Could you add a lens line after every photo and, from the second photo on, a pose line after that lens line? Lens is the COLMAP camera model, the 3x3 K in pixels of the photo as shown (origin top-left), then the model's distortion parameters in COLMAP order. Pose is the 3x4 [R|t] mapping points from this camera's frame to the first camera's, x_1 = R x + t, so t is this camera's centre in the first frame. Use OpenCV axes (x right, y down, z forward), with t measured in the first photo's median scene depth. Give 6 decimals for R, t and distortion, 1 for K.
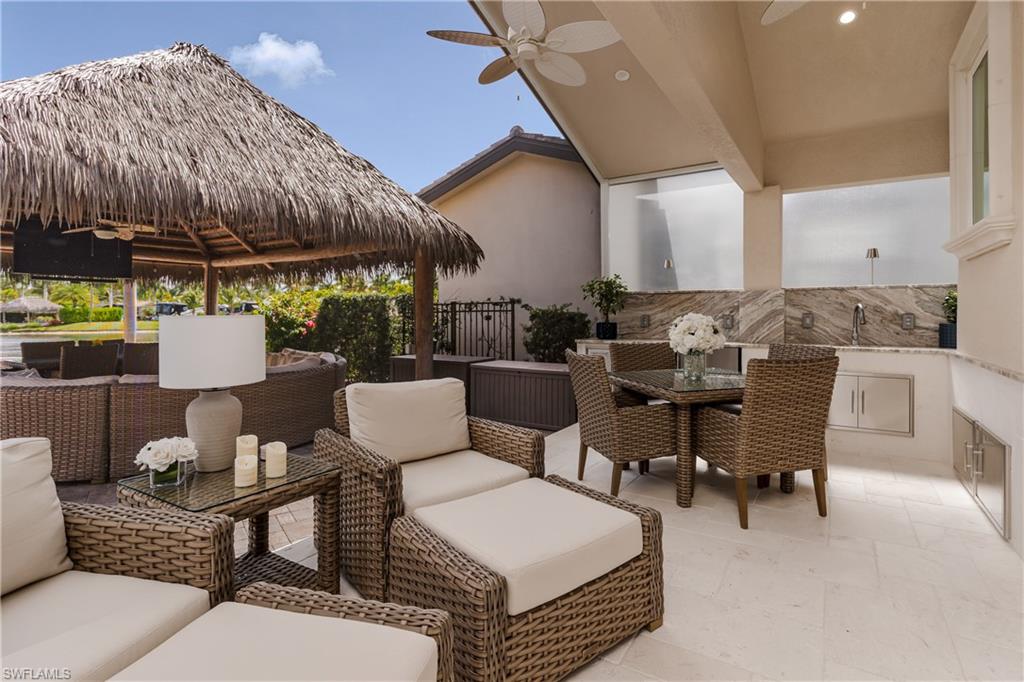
lens RADIAL K [[502.4, 0, 504.9], [0, 502.4, 310.7], [0, 0, 1]] dist [0.005560, -0.001221]
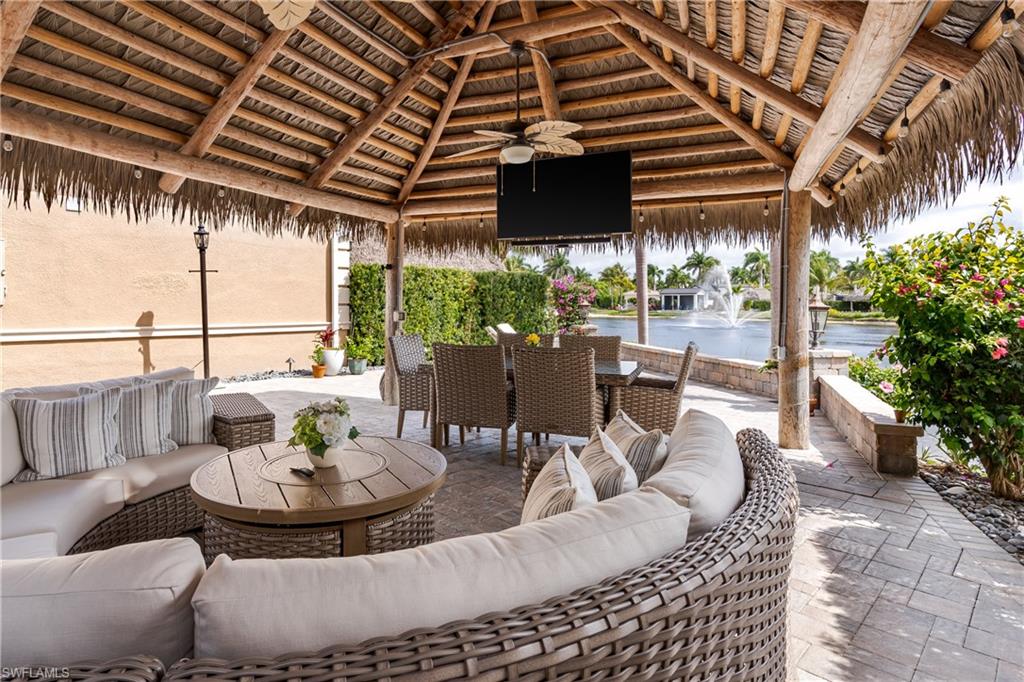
lens RADIAL K [[552.0, 0, 453.5], [0, 552.0, 302.8], [0, 0, 1]] dist [-0.004223, -0.001463]
pose [[0.148562, 0.004880, -0.988891, -0.124096], [0.000225, 0.999988, 0.004969, 0.012317], [0.988903, -0.000961, 0.148559, 0.614025]]
